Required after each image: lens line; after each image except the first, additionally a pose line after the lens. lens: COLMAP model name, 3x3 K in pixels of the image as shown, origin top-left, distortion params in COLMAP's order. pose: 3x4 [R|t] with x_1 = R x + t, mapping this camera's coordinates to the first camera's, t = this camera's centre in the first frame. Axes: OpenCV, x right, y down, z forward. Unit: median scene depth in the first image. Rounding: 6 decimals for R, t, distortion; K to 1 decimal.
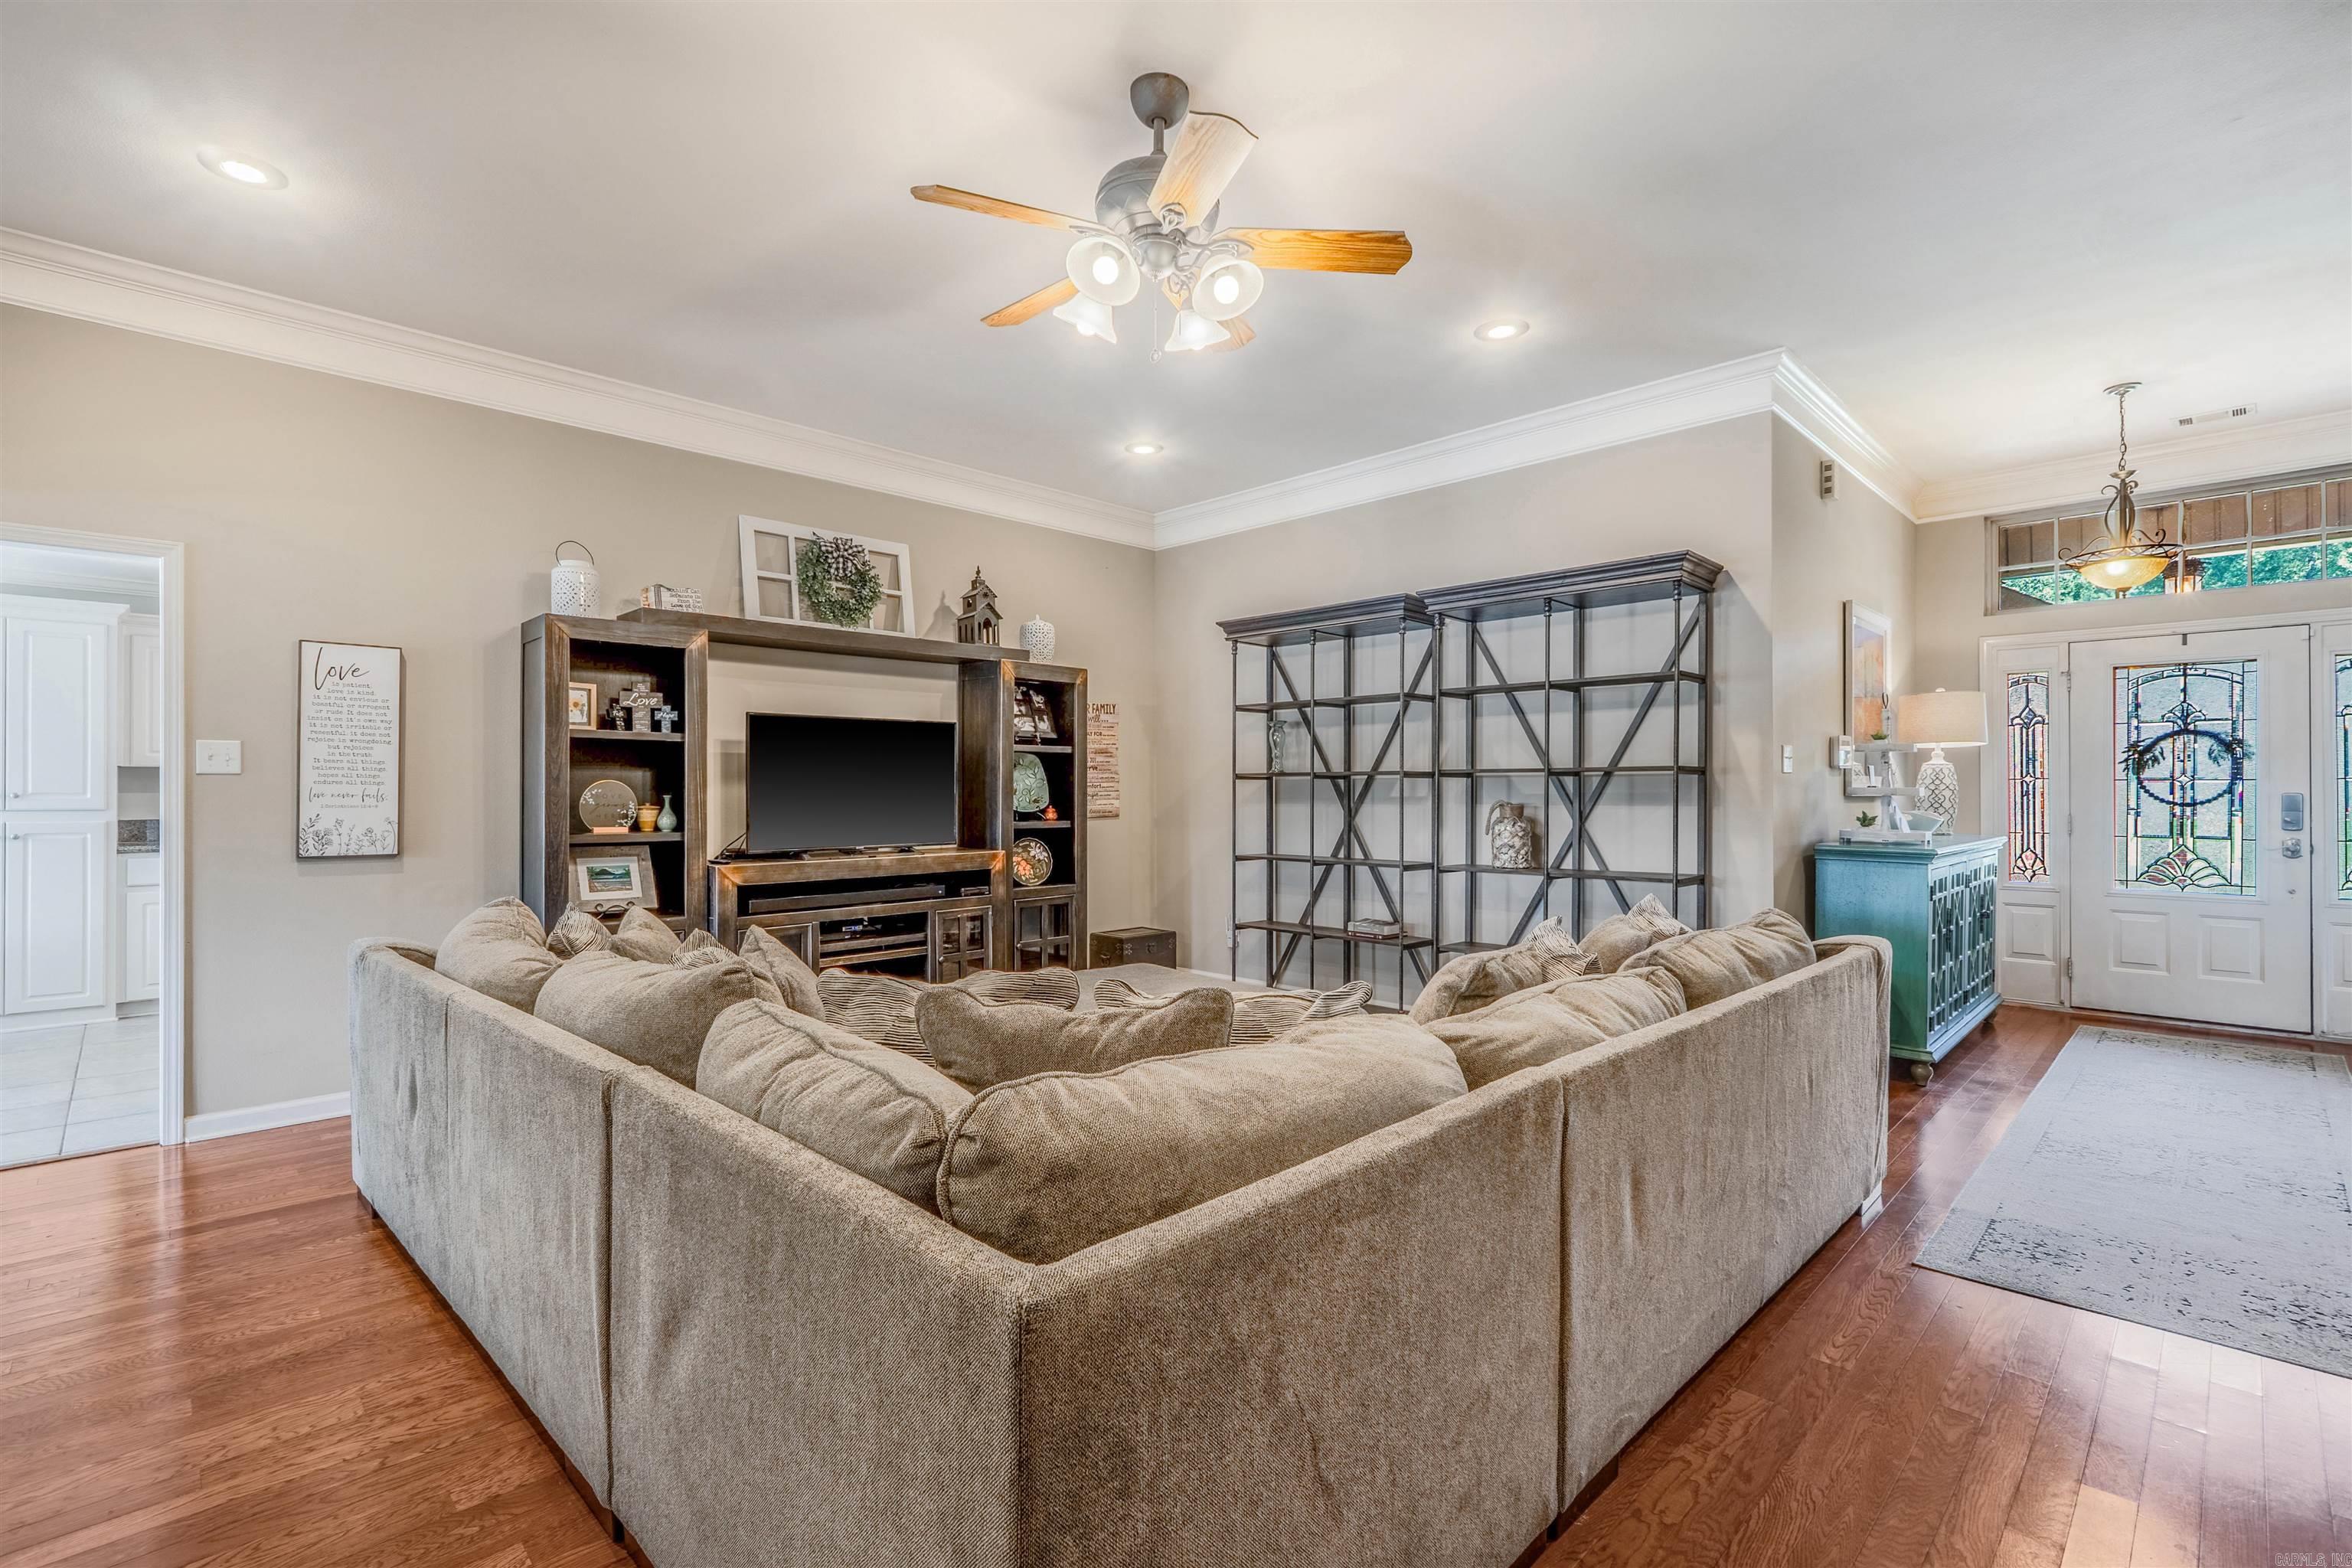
lens RADIAL K [[1109.8, 0, 1114.3], [0, 1109.8, 787.8], [0, 0, 1]] dist [0.001248, -0.000415]
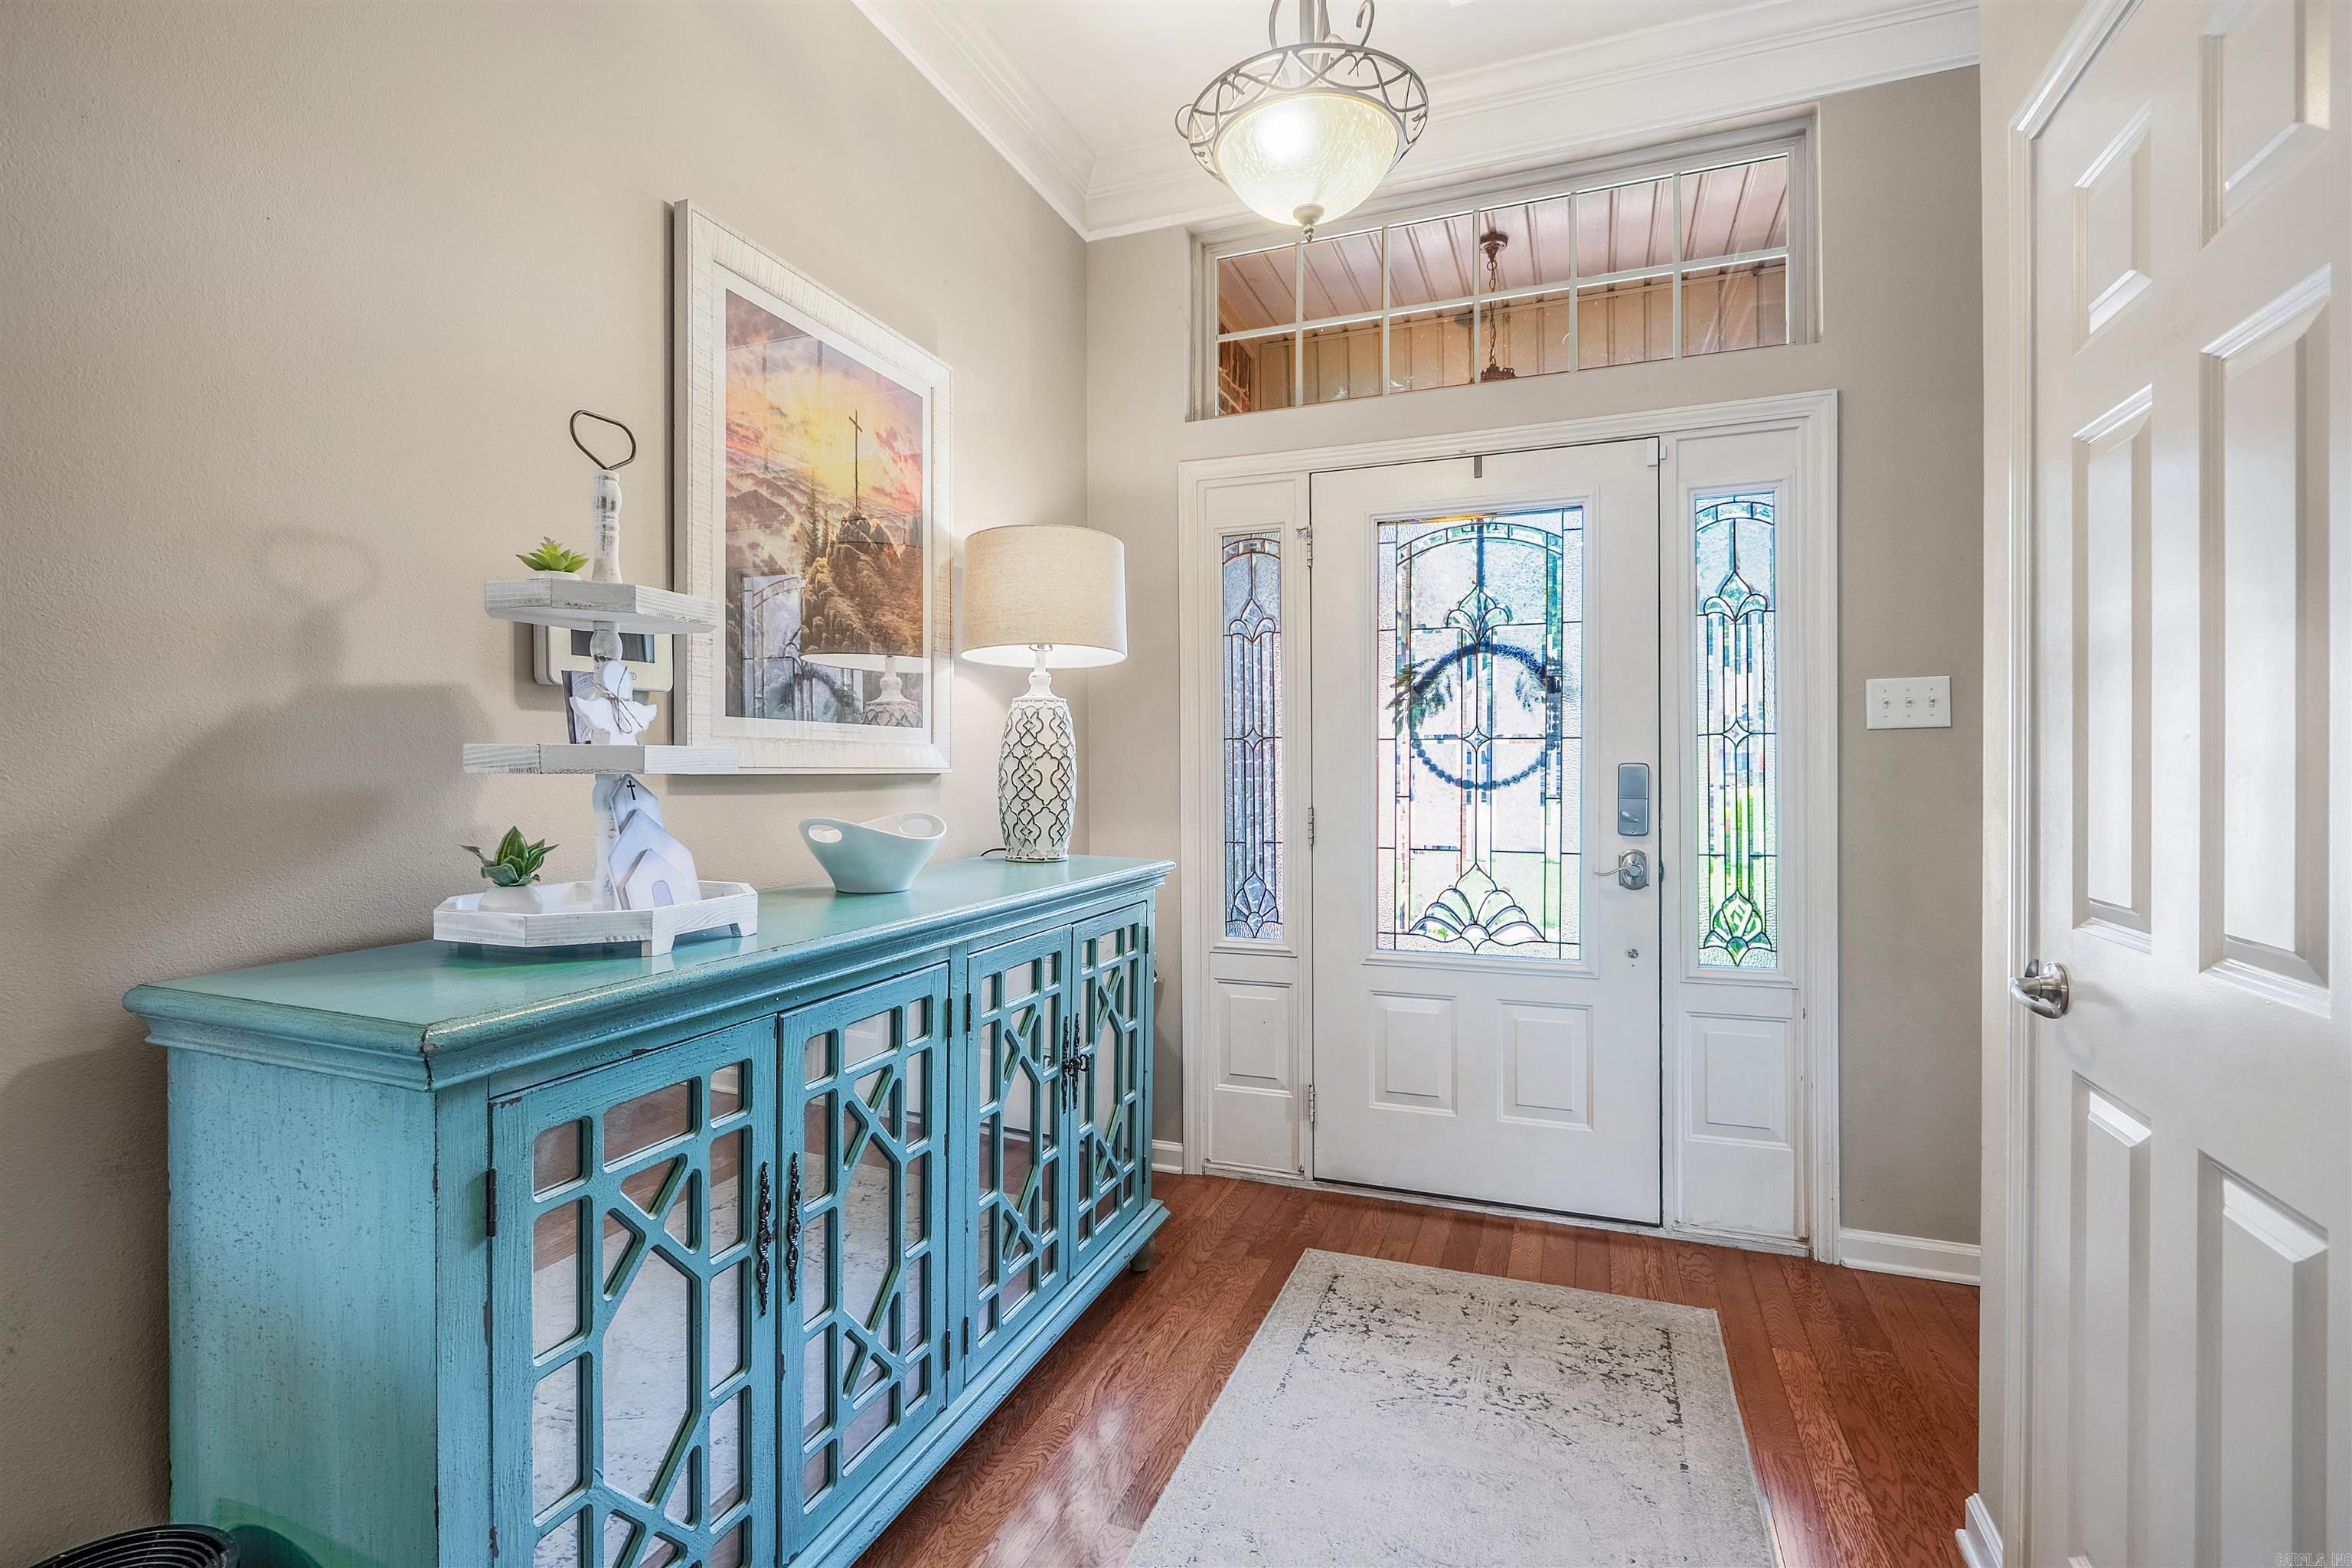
lens RADIAL K [[1069.2, 0, 1165.5], [0, 1069.2, 760.6], [0, 0, 1]] dist [-0.018737, 0.000036]
pose [[0.907788, -0.002527, 0.419422, 0.608649], [0.001457, 0.999995, 0.002870, 0.001510], [-0.419427, -0.001994, 0.907787, 0.596341]]
